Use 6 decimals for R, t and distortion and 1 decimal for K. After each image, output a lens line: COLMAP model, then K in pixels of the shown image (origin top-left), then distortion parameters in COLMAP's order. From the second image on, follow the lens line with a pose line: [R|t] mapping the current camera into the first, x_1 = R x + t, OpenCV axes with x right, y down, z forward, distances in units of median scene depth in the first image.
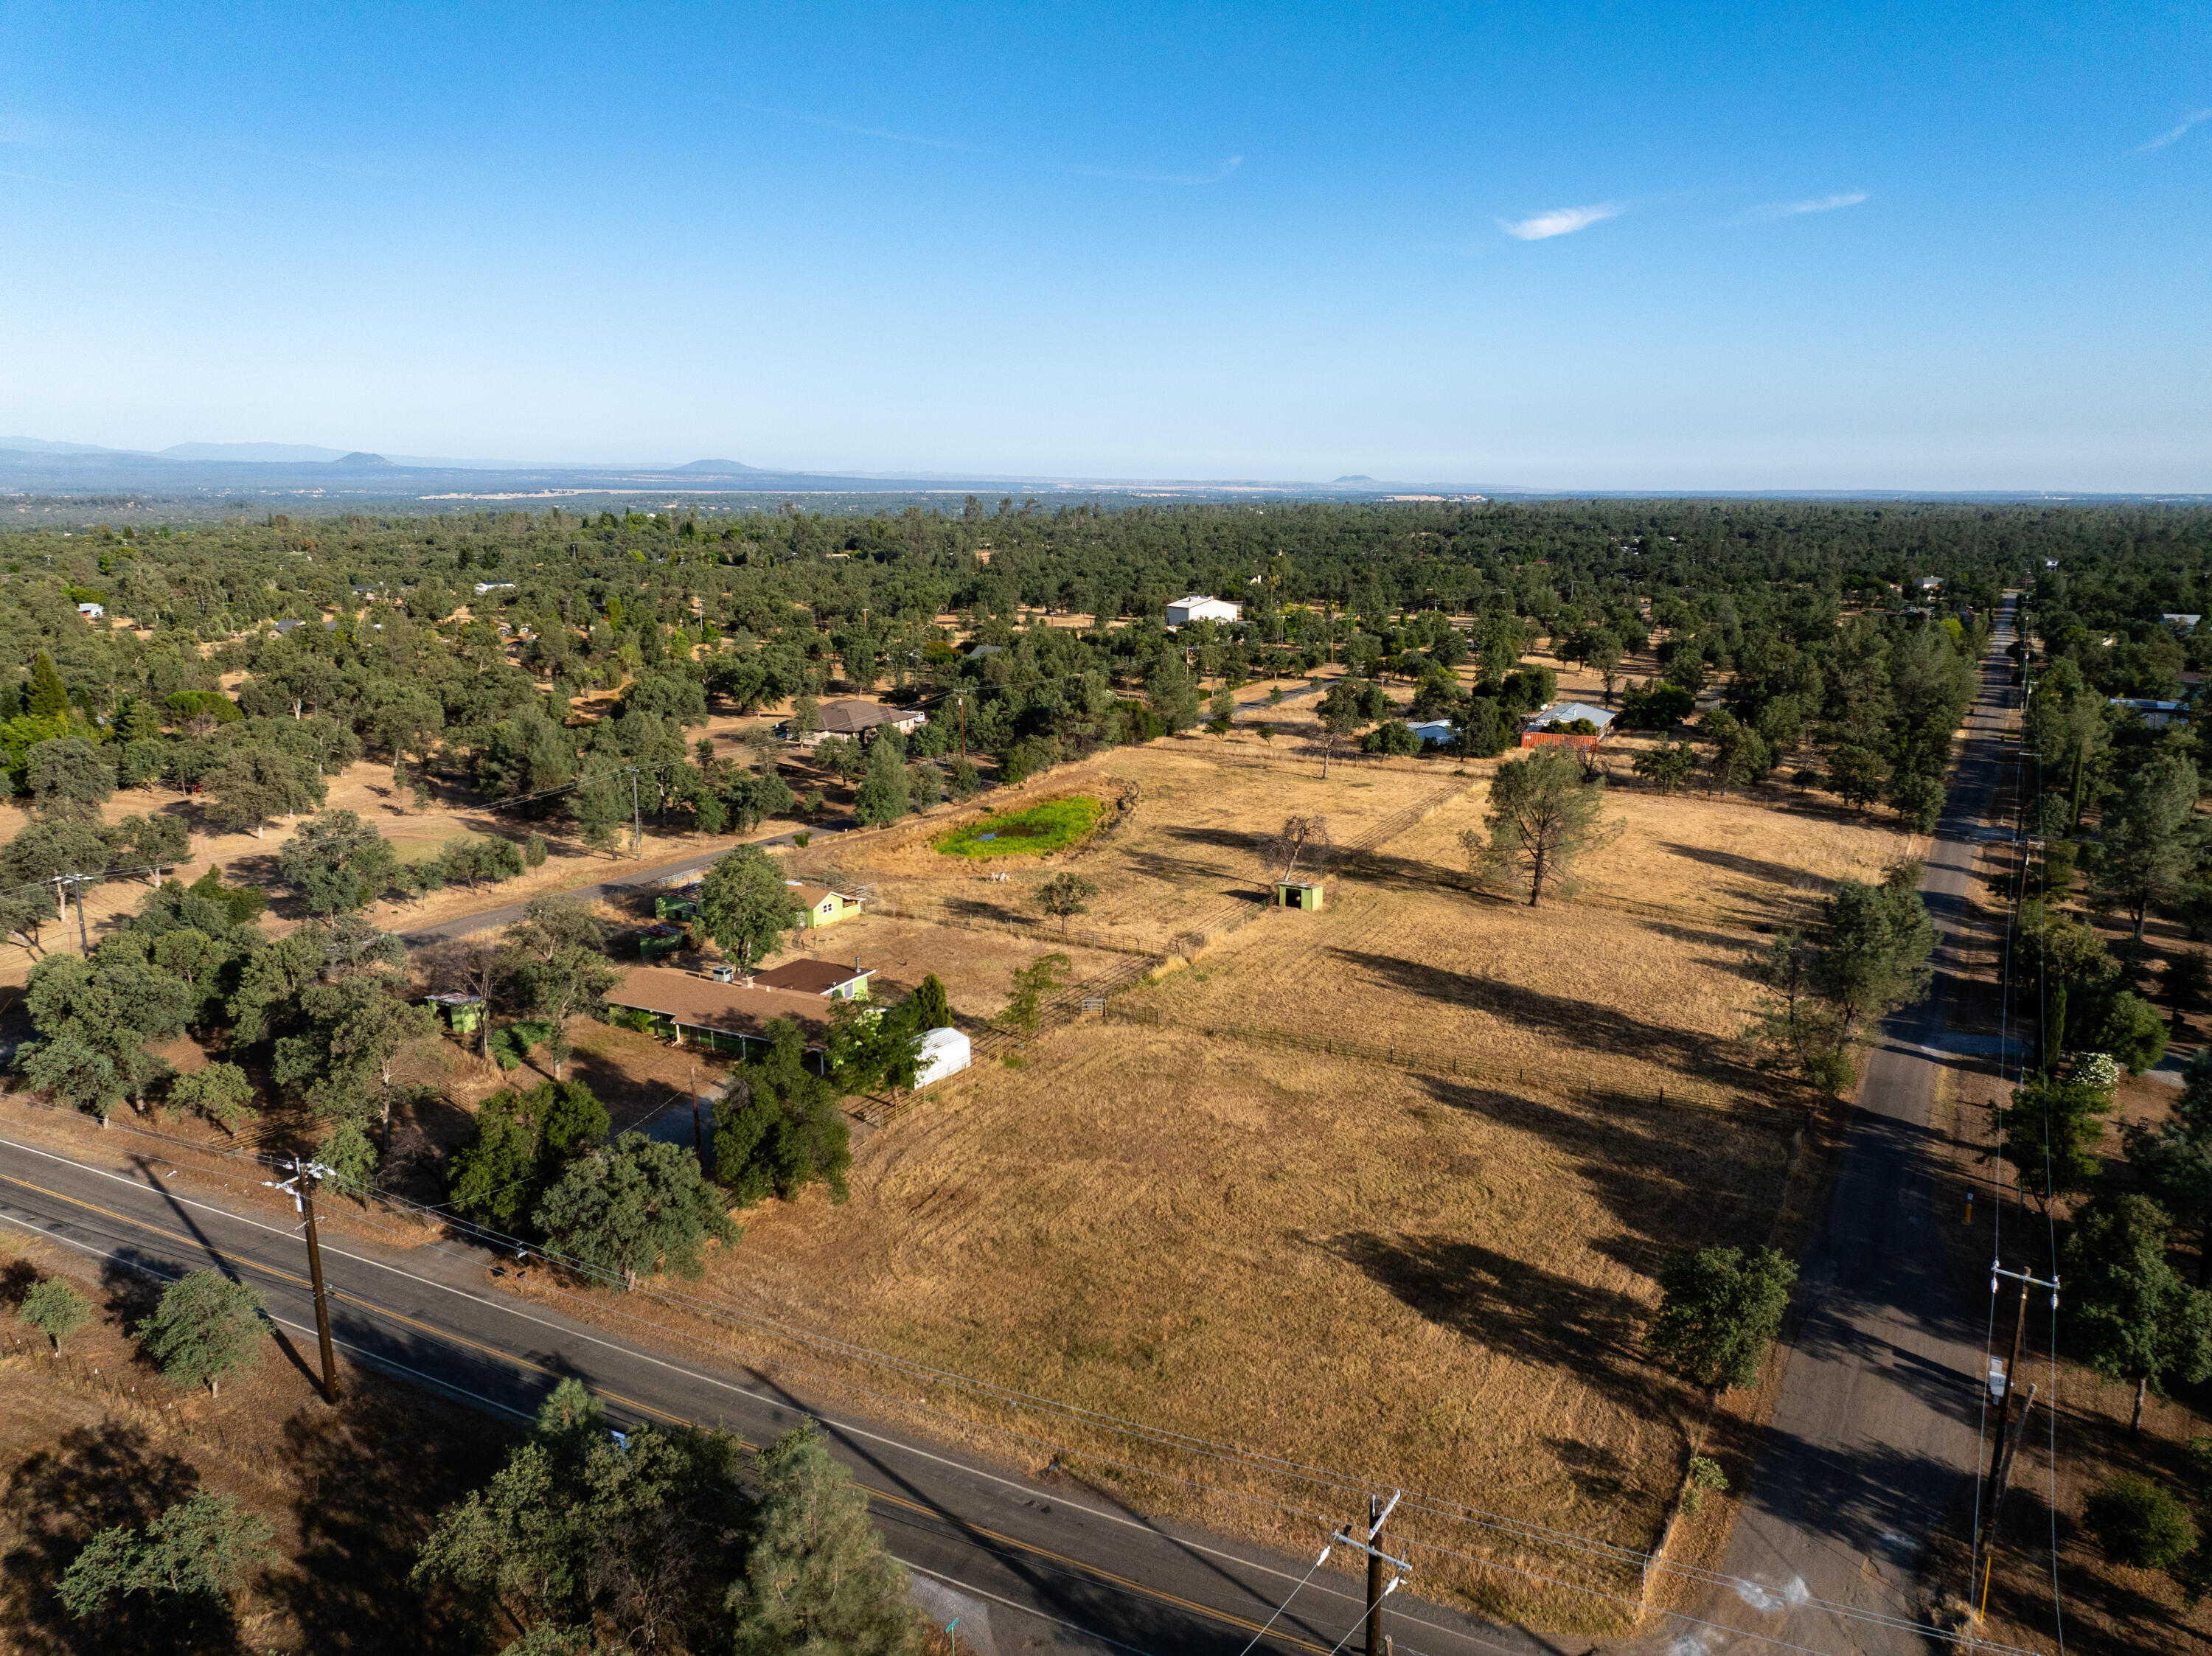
lens RADIAL K [[1543.1, 0, 1105.5], [0, 1543.1, 847.1], [0, 0, 1]] dist [-0.050476, 0.019848]
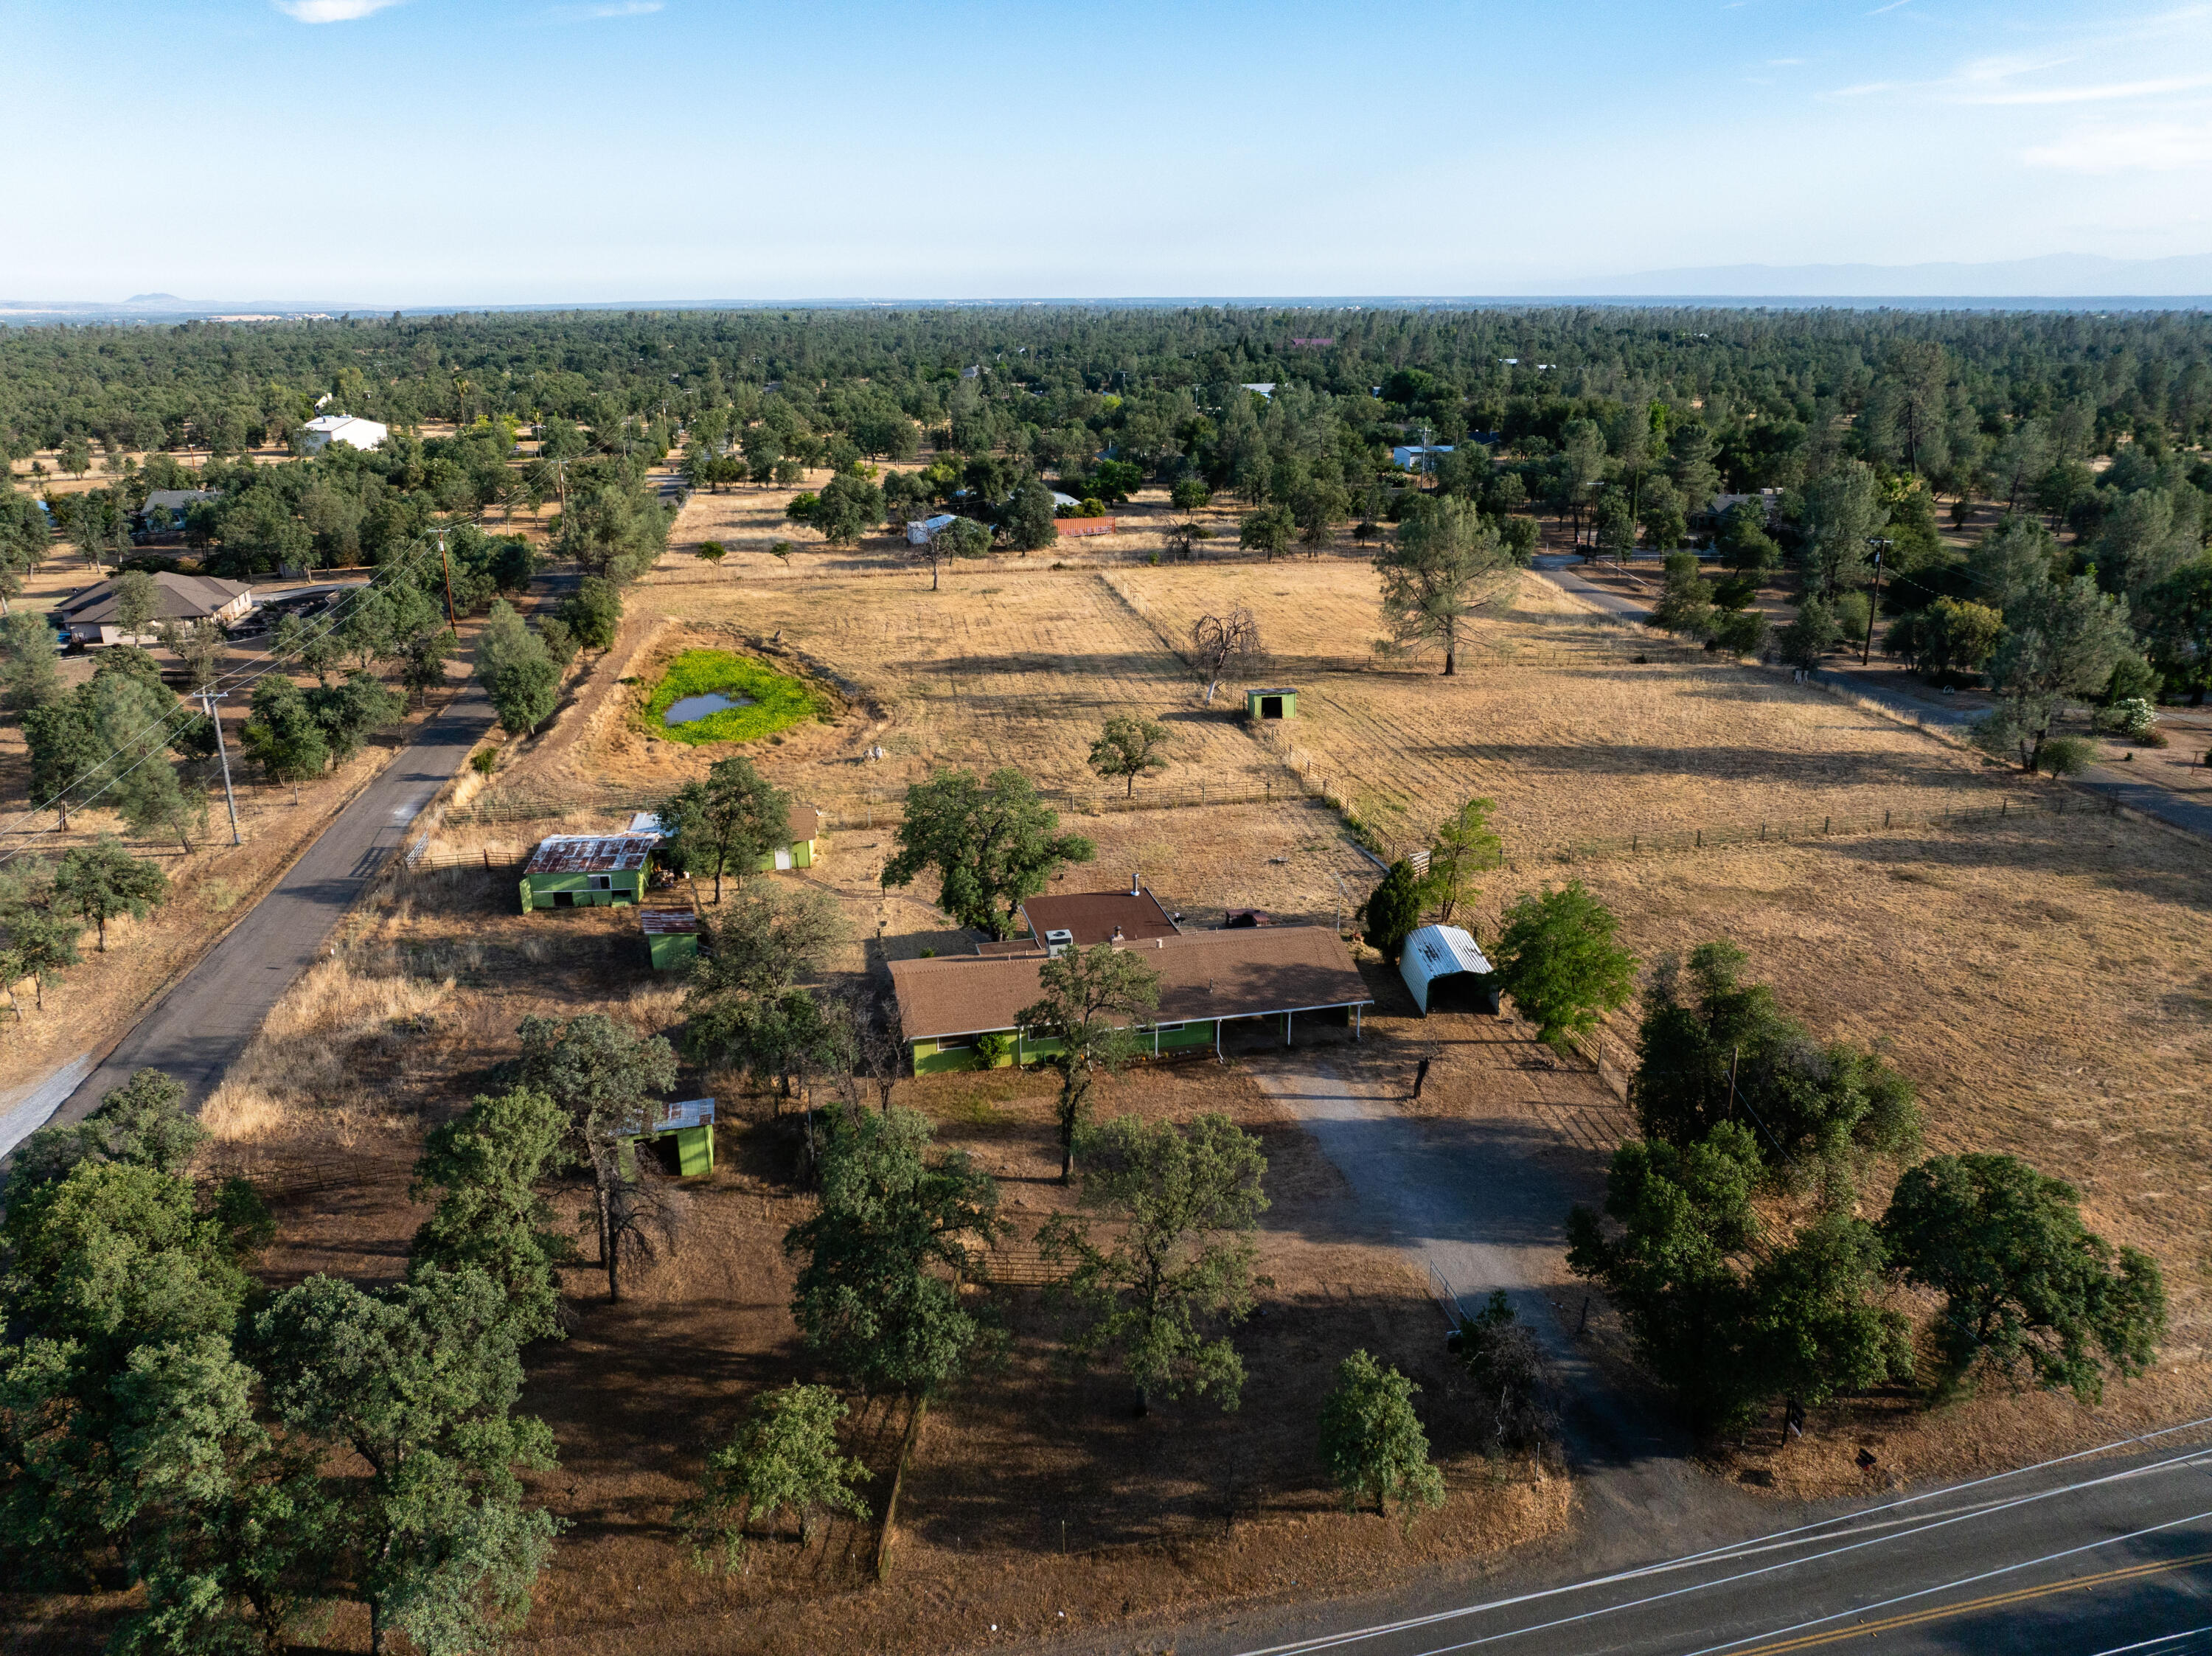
lens RADIAL K [[1543.1, 0, 1105.9], [0, 1543.1, 825.6], [0, 0, 1]] dist [-0.050476, 0.019848]
pose [[0.767716, -0.209380, 0.605617, -0.545372], [0.147760, 0.977484, 0.150636, -0.051382], [-0.623521, -0.026160, 0.781369, 0.442626]]
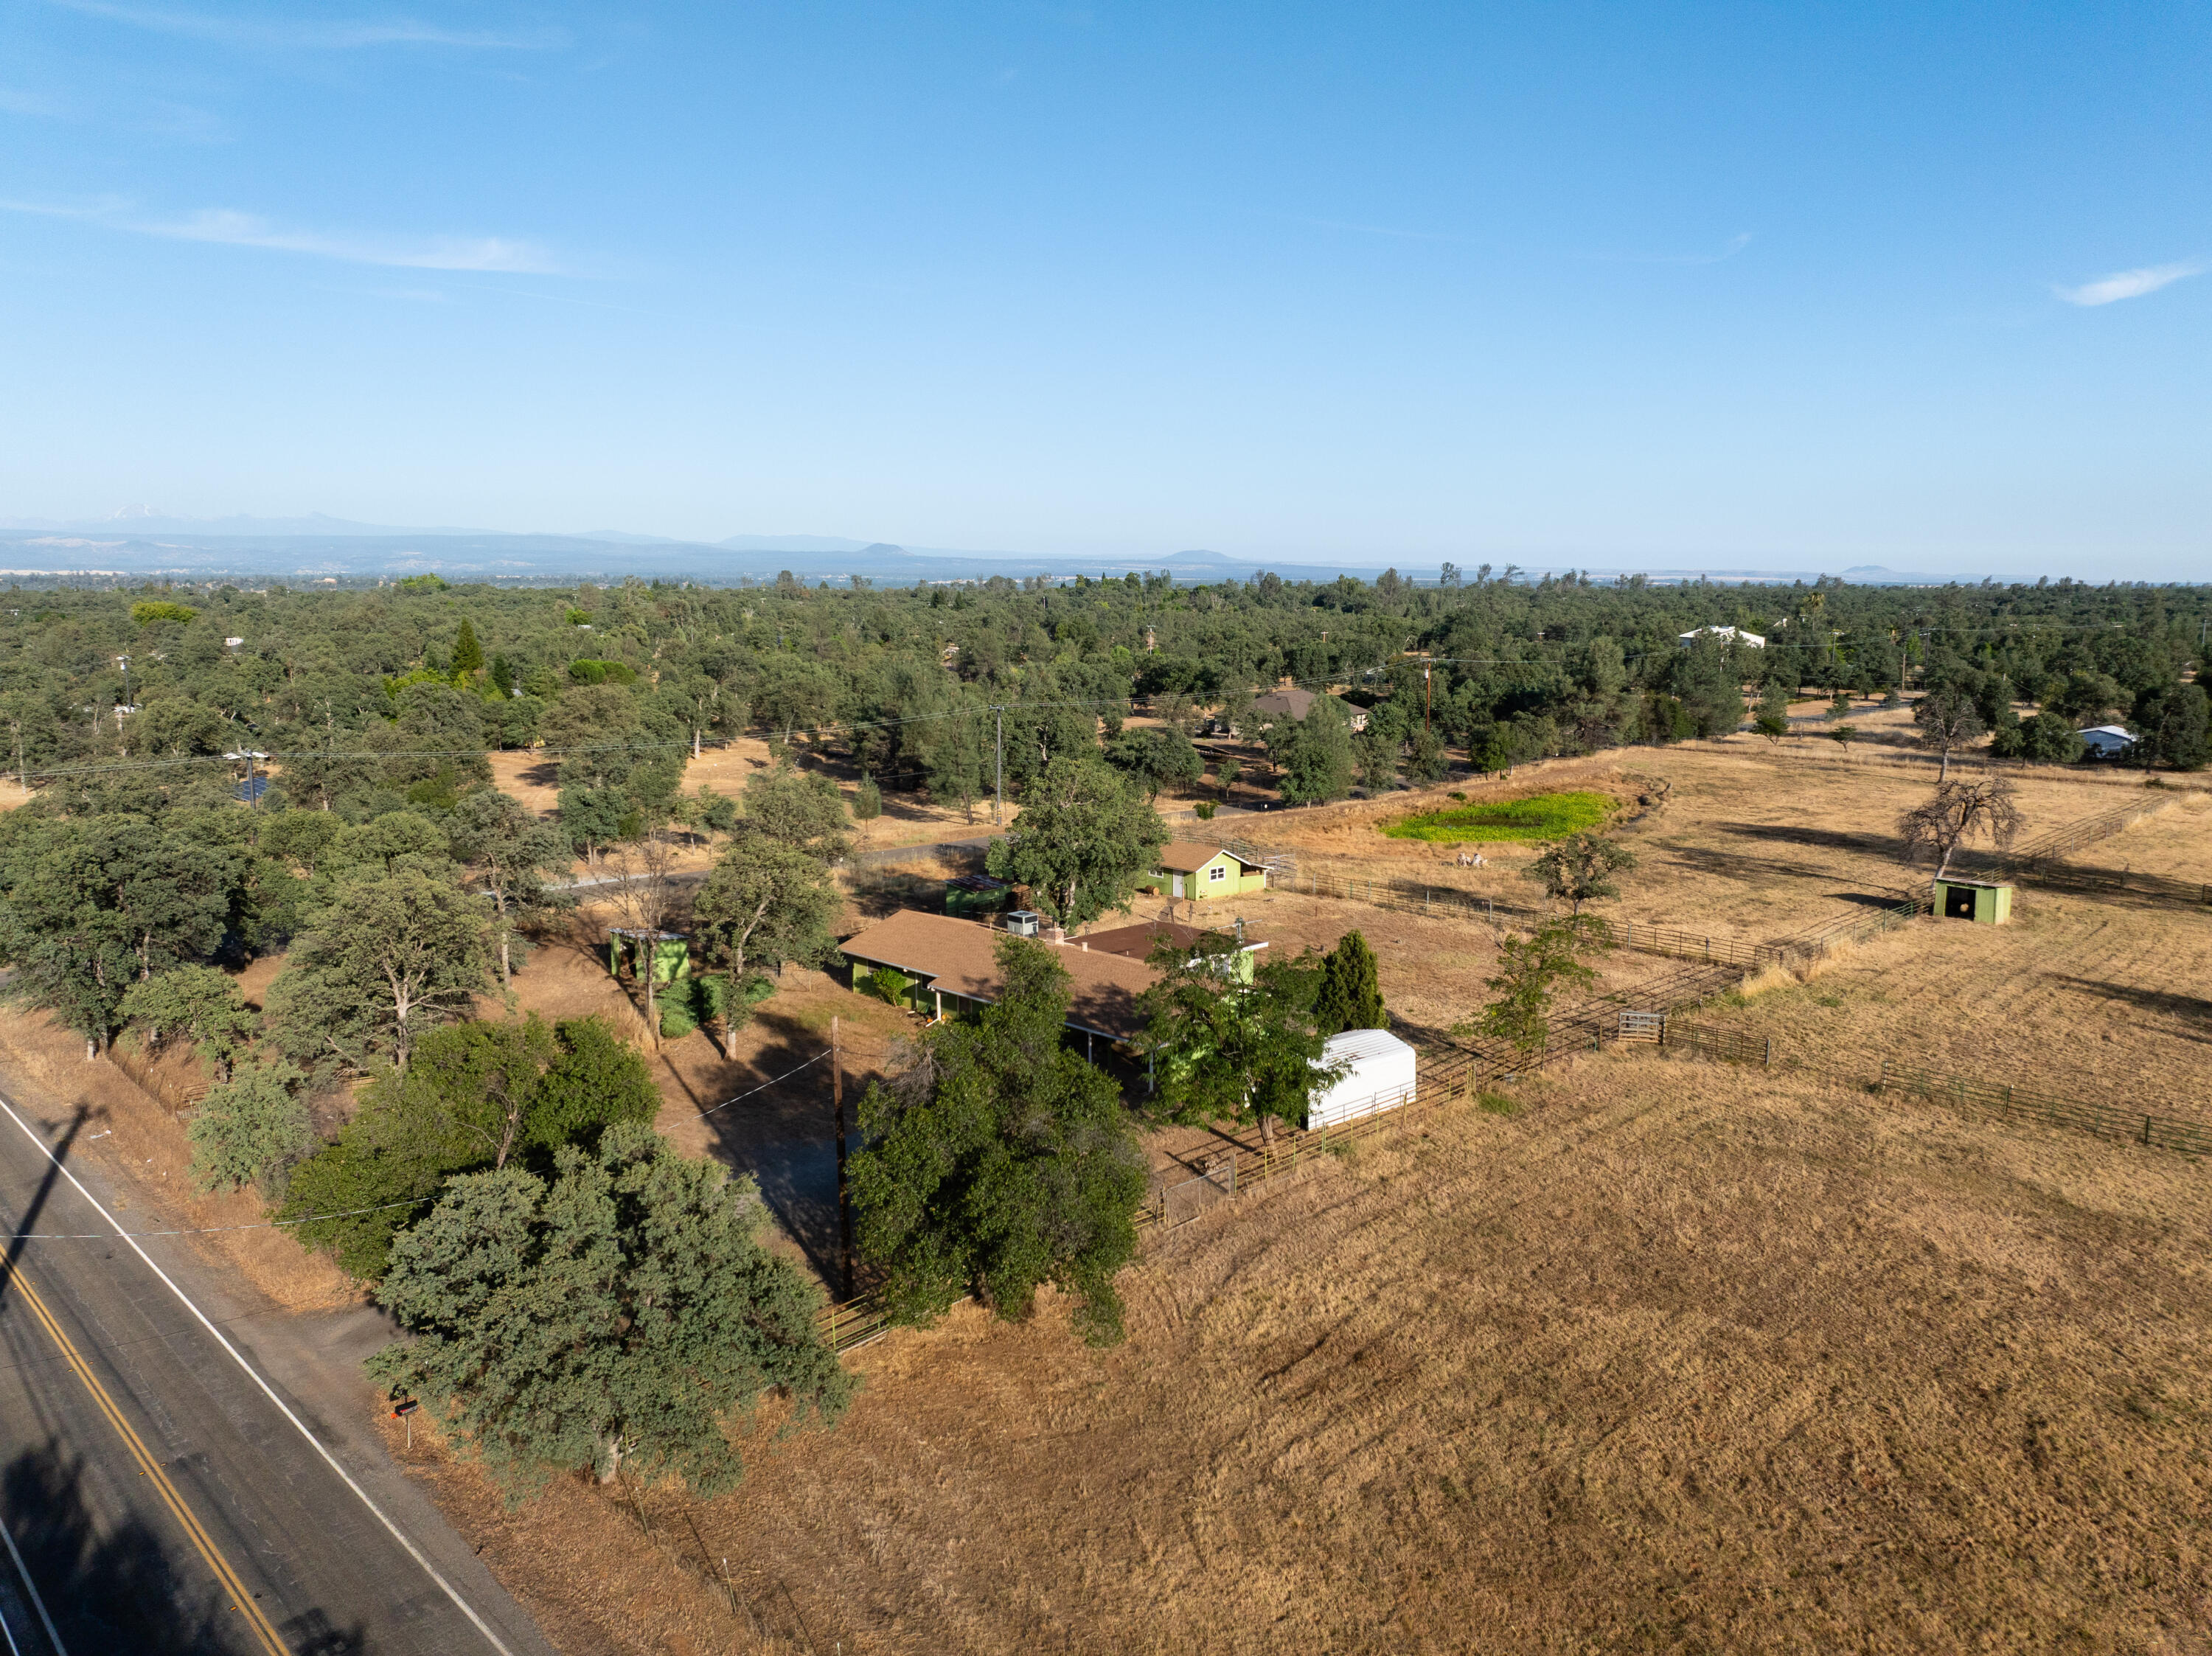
lens RADIAL K [[1543.1, 0, 1101.9], [0, 1543.1, 846.5], [0, 0, 1]] dist [-0.050476, 0.019848]
pose [[0.954533, 0.050161, -0.293854, -0.031588], [-0.066695, 0.996689, -0.046512, 0.070130], [0.290548, 0.063996, 0.954718, 0.365186]]
